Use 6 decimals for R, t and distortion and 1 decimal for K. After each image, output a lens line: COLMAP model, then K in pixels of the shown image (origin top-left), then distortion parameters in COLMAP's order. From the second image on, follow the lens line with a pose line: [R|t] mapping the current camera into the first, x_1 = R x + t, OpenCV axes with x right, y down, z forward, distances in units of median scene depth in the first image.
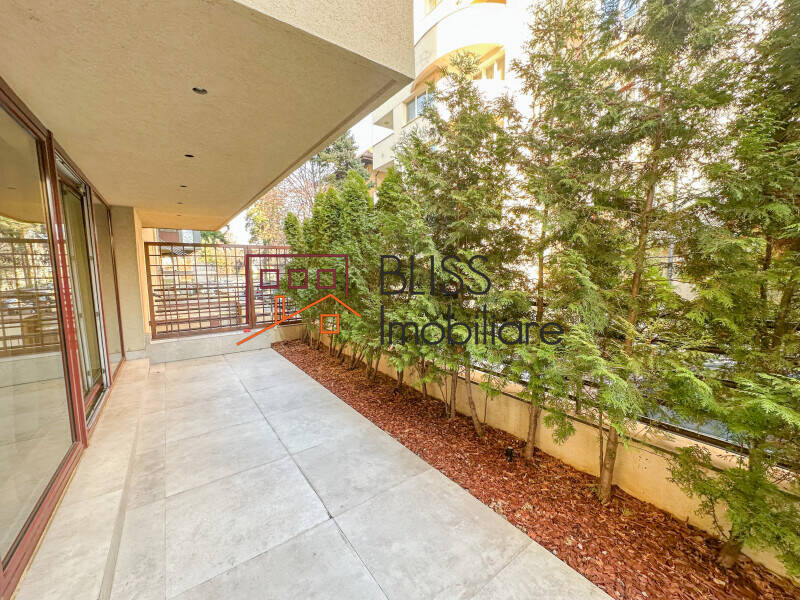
lens RADIAL K [[319.9, 0, 396.5], [0, 319.9, 297.5], [0, 0, 1]] dist [-0.000822, 0.000641]
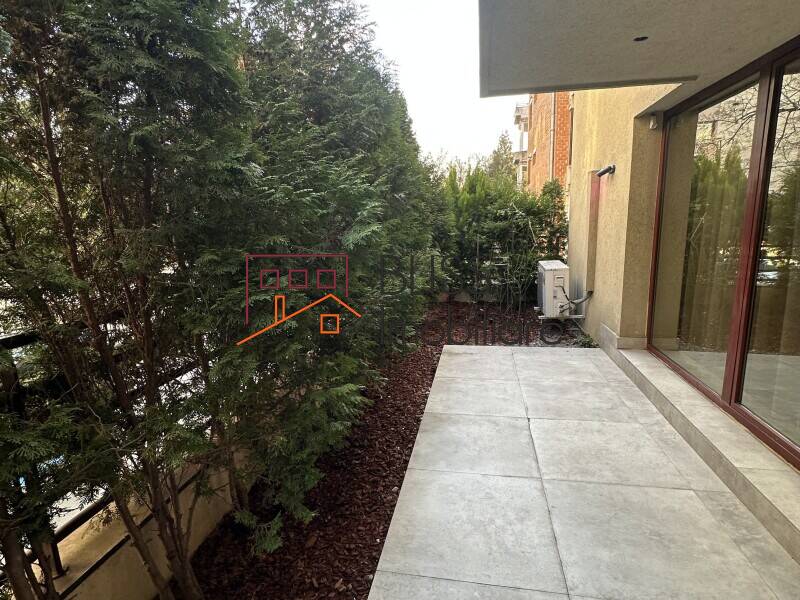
lens RADIAL K [[411.6, 0, 401.9], [0, 411.6, 302.3], [0, 0, 1]] dist [0.001853, 0.000251]
pose [[-0.684227, -0.106639, 0.721430, -0.784135], [0.108416, 0.963384, 0.245228, -0.181174], [-0.721165, 0.246006, -0.647612, 1.813837]]
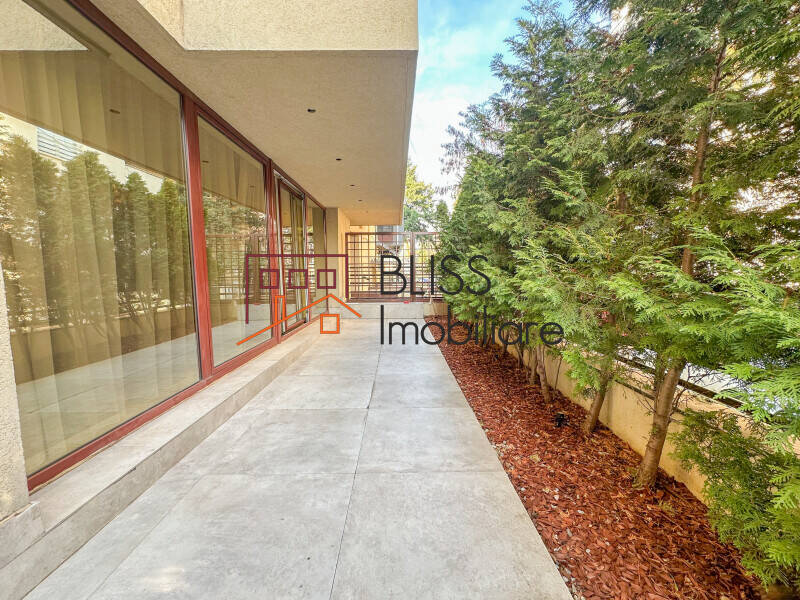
lens RADIAL K [[319.9, 0, 395.5], [0, 319.9, 297.6], [0, 0, 1]] dist [-0.000822, 0.000641]
pose [[0.807176, 0.055237, -0.587721, 0.495897], [-0.054967, 0.998320, 0.018335, 0.155428], [0.587746, 0.017506, 0.808856, -0.008523]]
